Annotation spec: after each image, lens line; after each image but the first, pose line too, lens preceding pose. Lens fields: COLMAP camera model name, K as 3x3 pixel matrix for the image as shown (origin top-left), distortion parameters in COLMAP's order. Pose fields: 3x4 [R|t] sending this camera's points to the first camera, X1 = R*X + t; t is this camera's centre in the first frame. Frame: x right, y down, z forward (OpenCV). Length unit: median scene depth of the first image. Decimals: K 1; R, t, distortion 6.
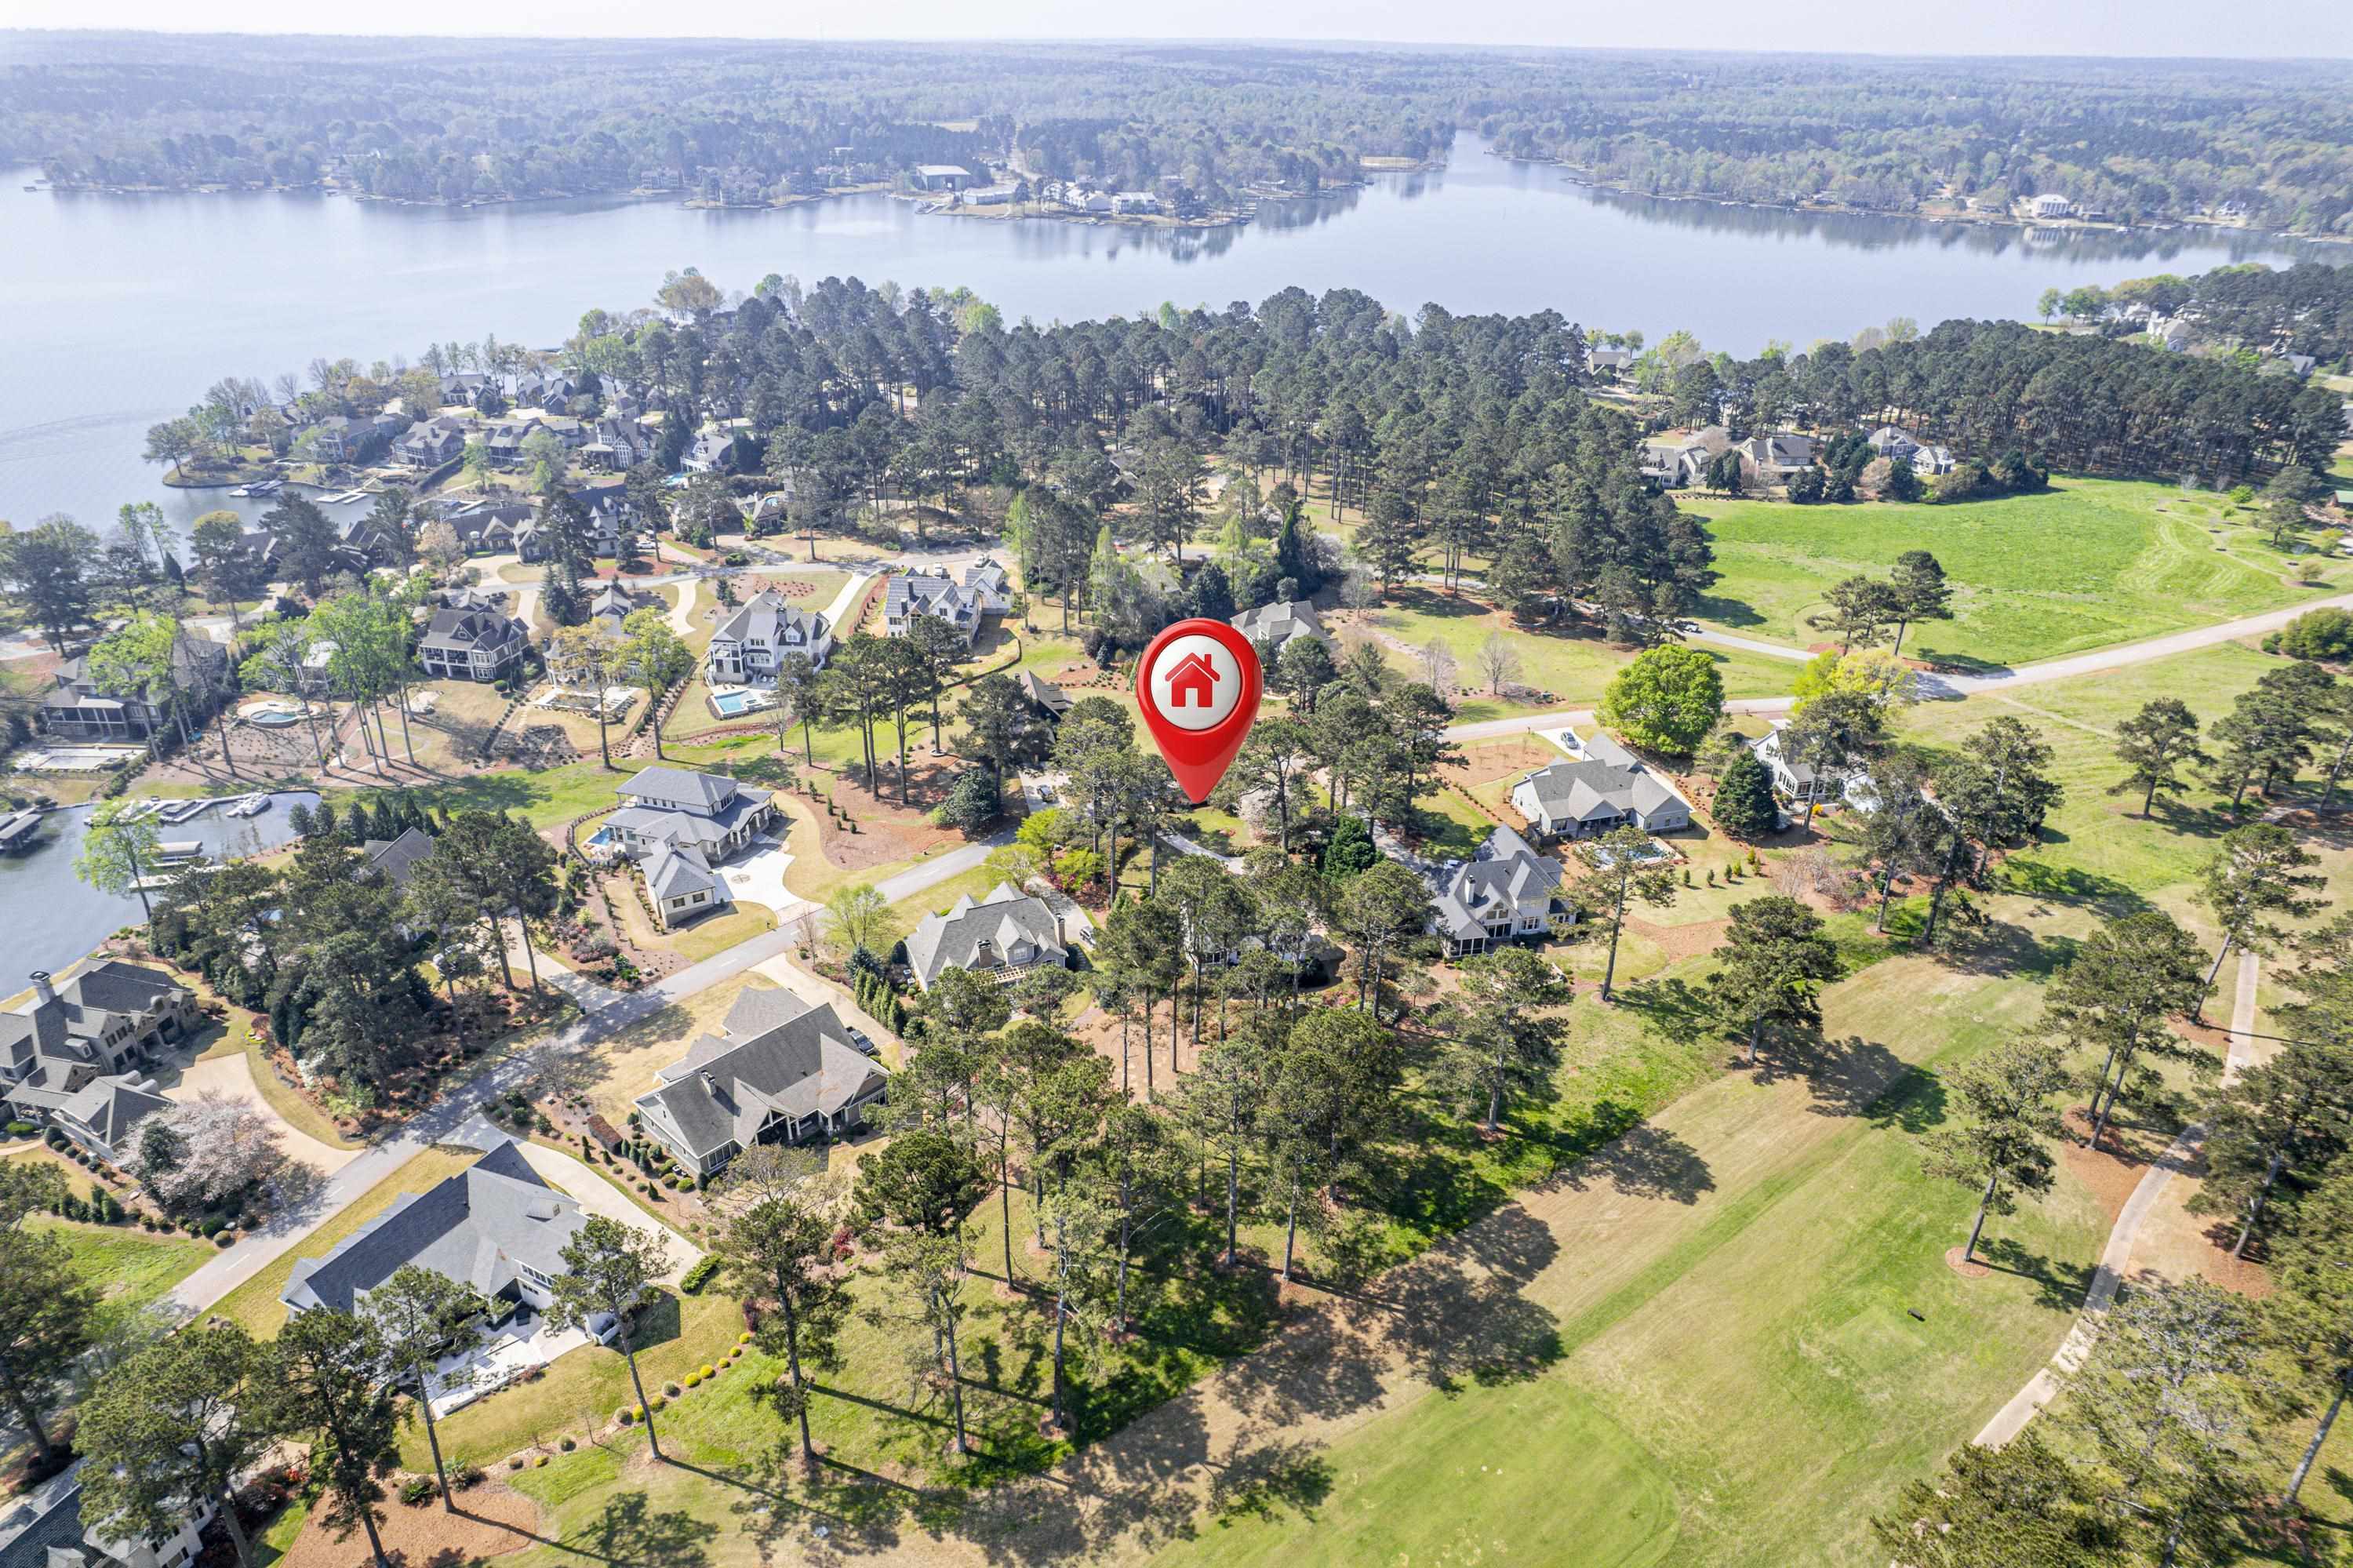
lens RADIAL K [[1528.2, 0, 1175.5], [0, 1528.2, 750.5], [0, 0, 1]] dist [-0.074188, 0.070403]
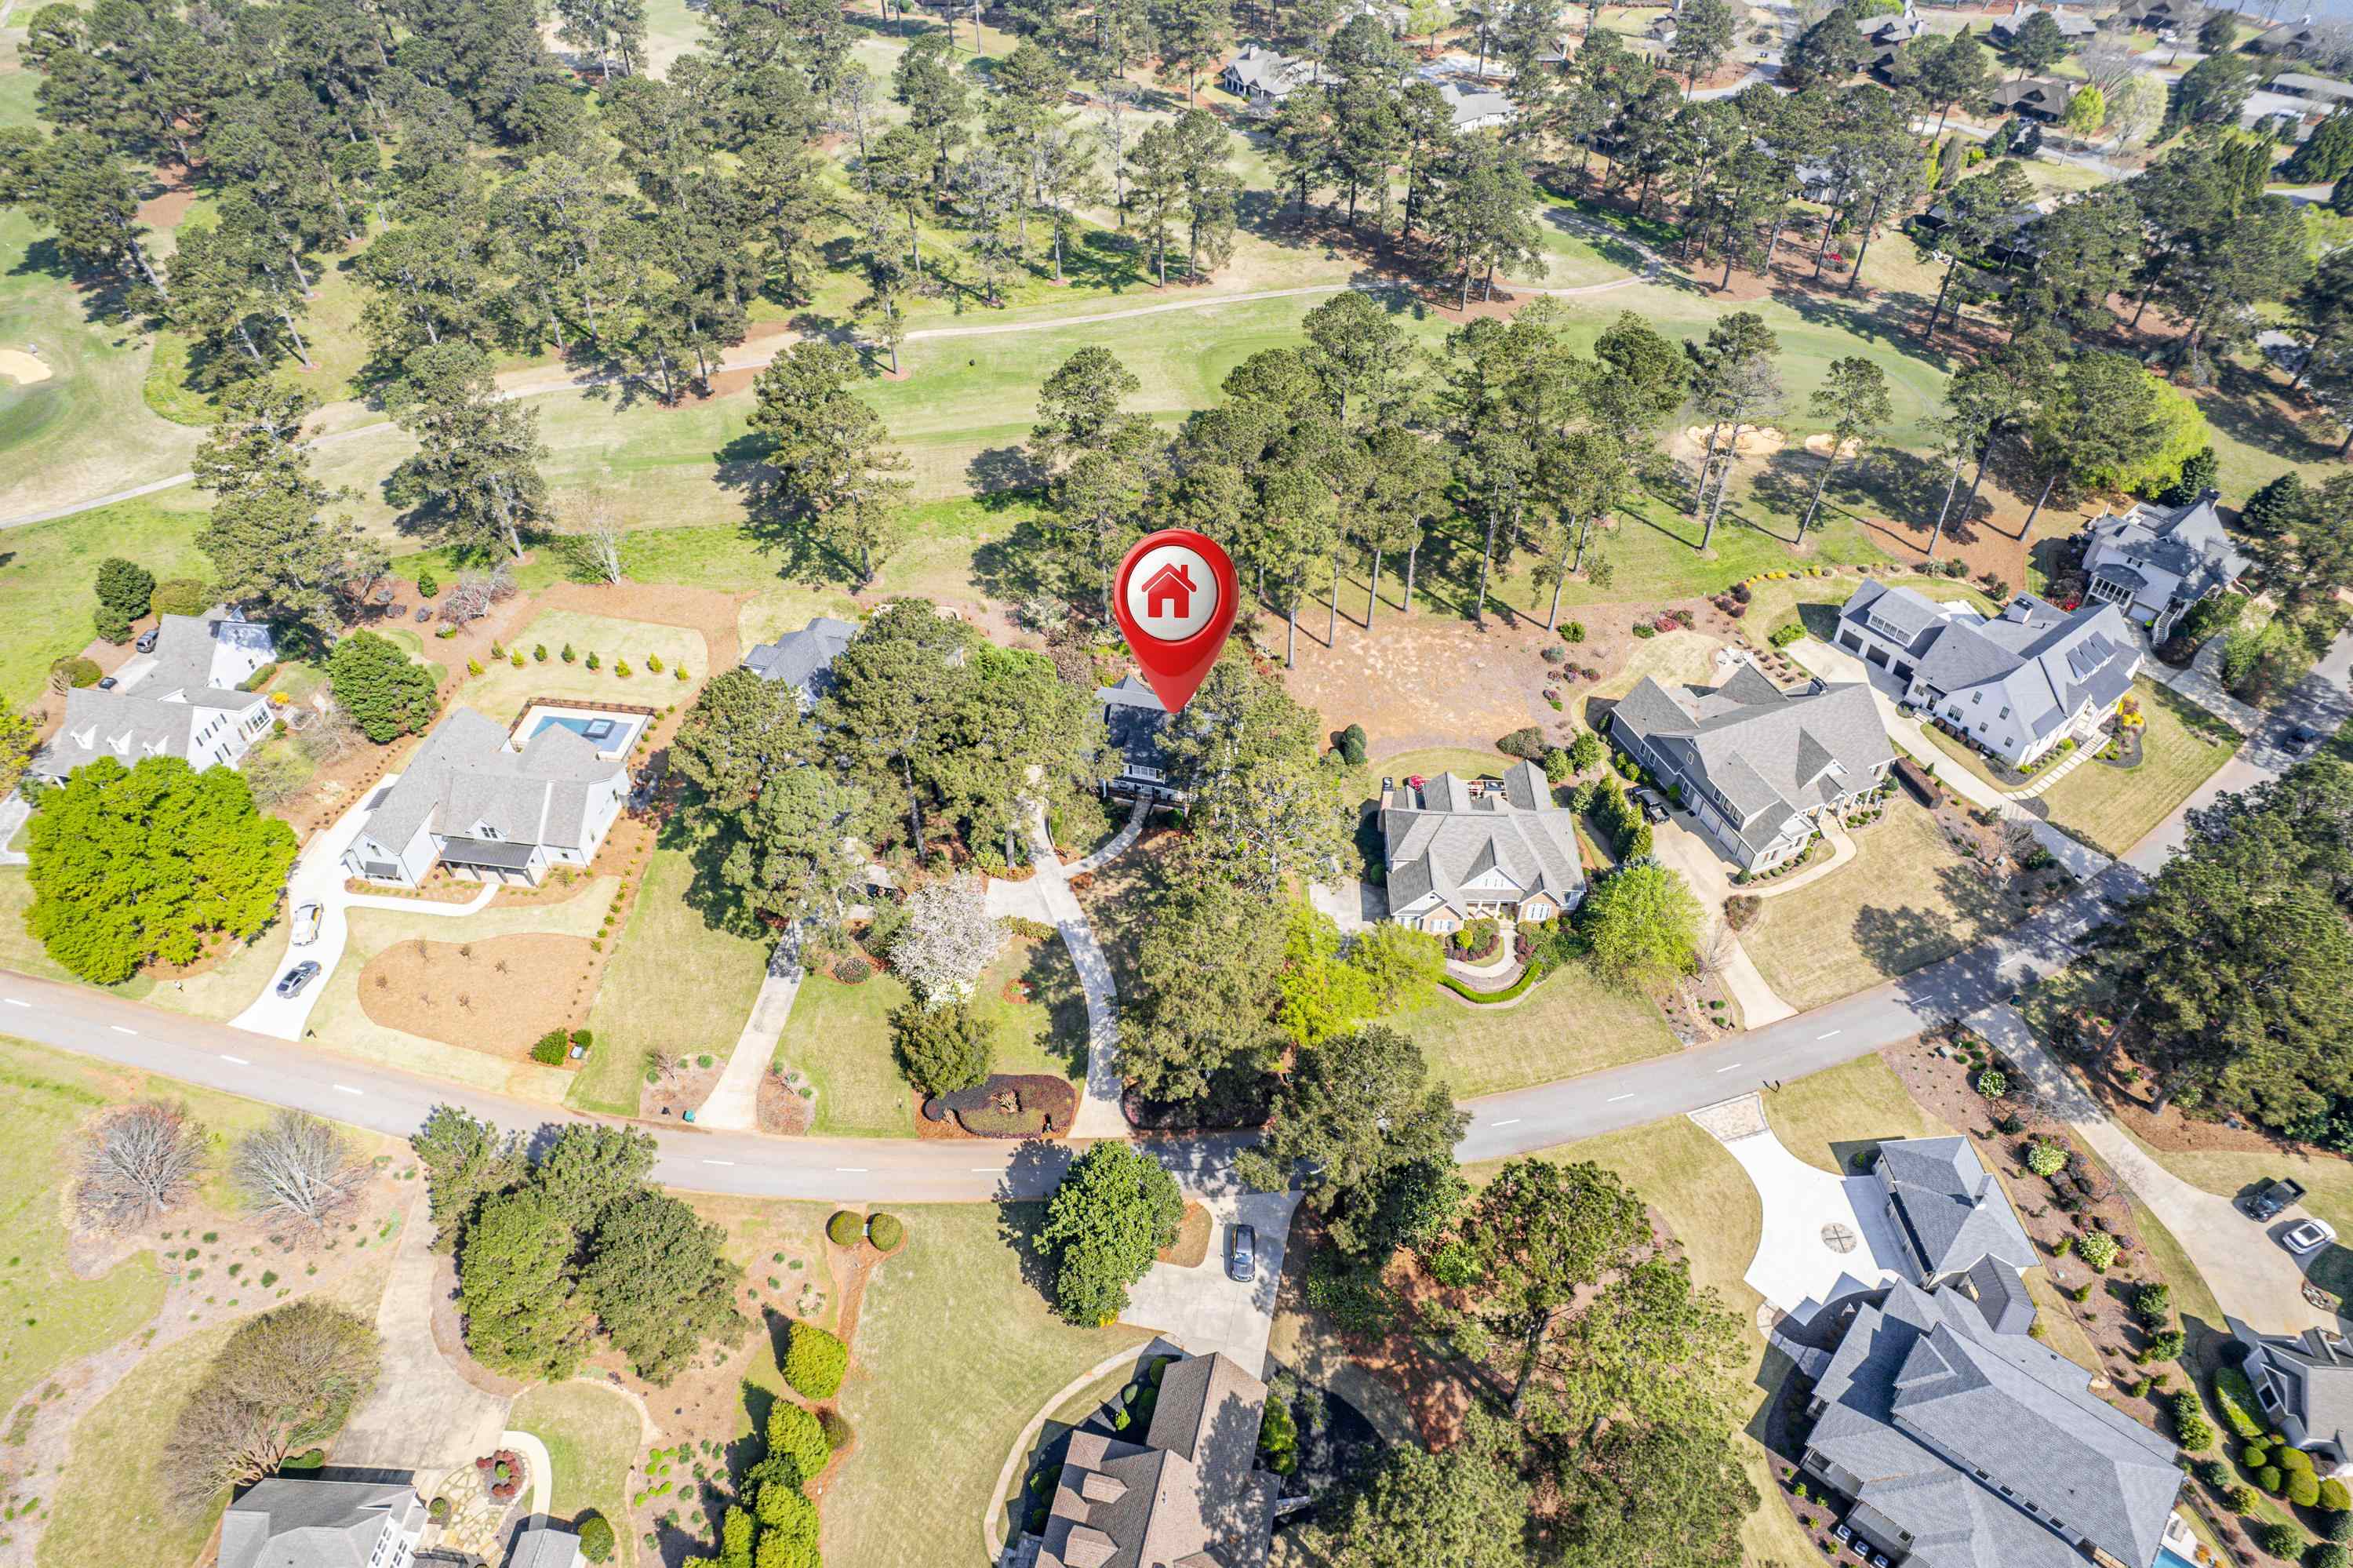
lens RADIAL K [[1536.9, 0, 1167.7], [0, 1536.9, 774.8], [0, 0, 1]] dist [-0.091202, 0.087637]
pose [[-0.905883, -0.293861, 0.304995, -0.230743], [0.175254, 0.395498, 0.901591, -0.663956], [-0.385567, 0.870188, -0.306775, 1.416491]]
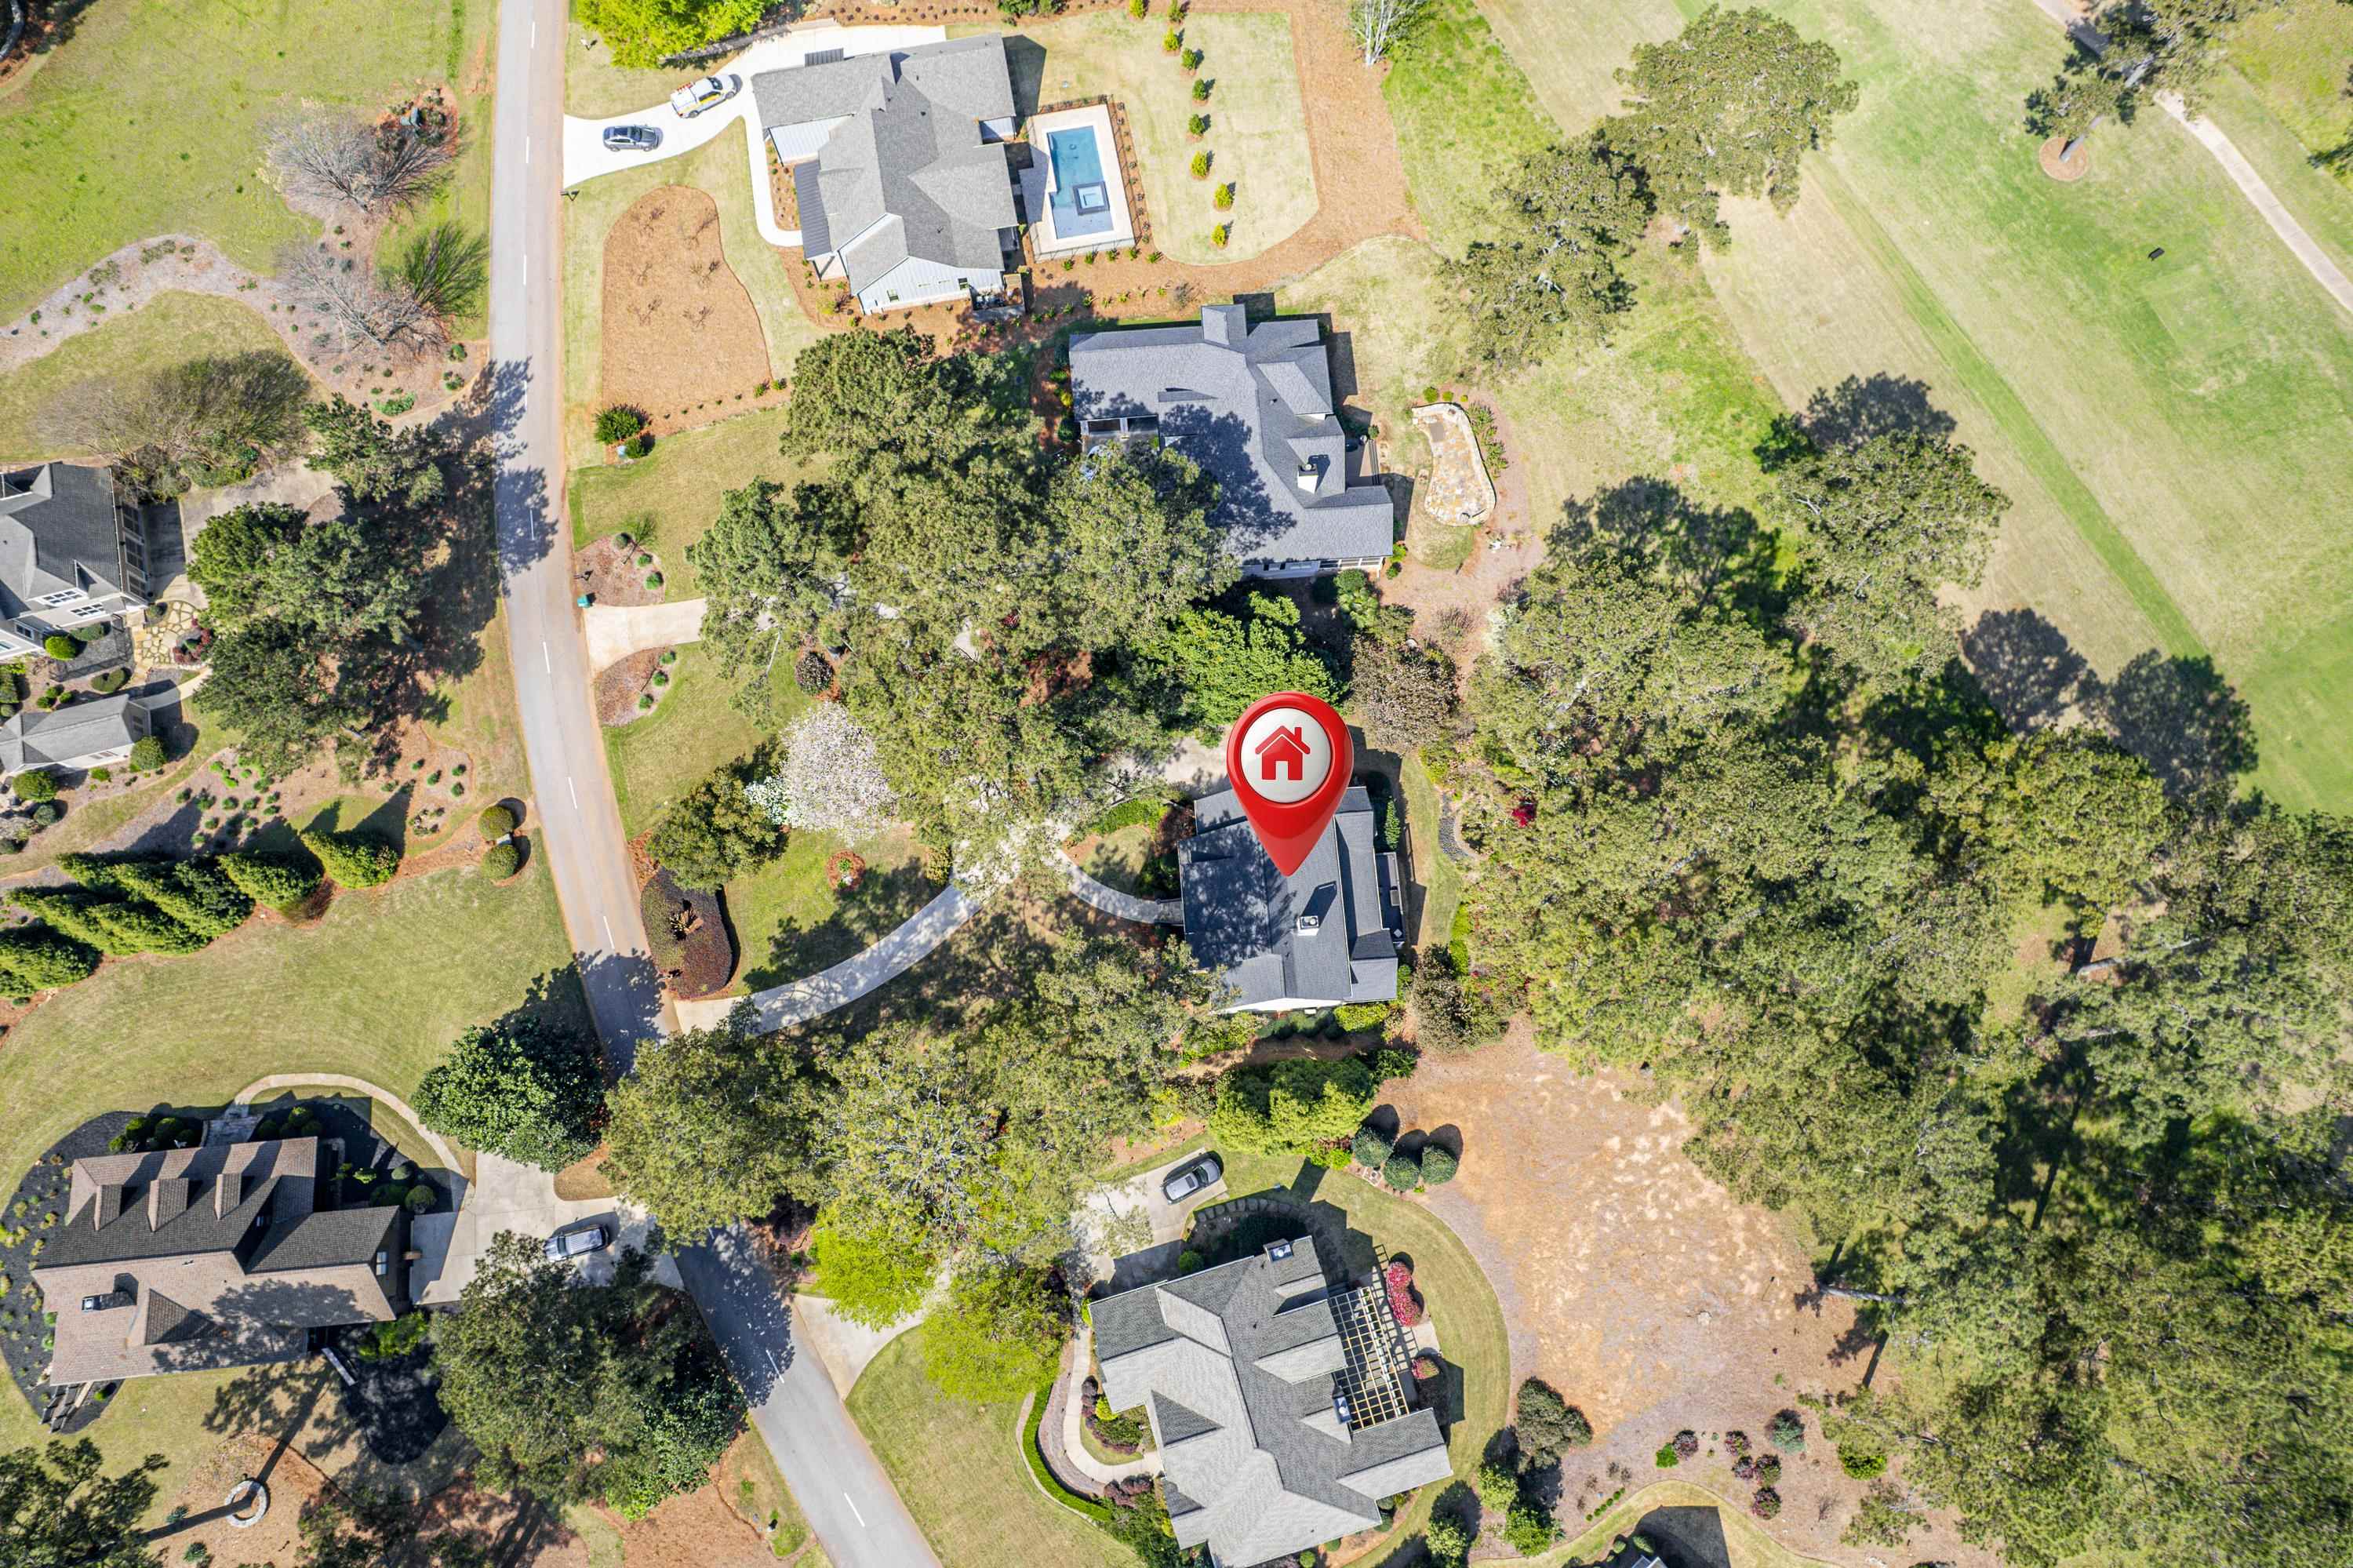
lens RADIAL K [[1528.2, 0, 1175.5], [0, 1528.2, 750.5], [0, 0, 1]] dist [-0.074188, 0.070403]
pose [[0.115997, -0.963970, 0.239389, -0.042985], [0.433182, 0.265985, 0.861165, -0.428976], [-0.893811, 0.003807, 0.448428, 0.896616]]
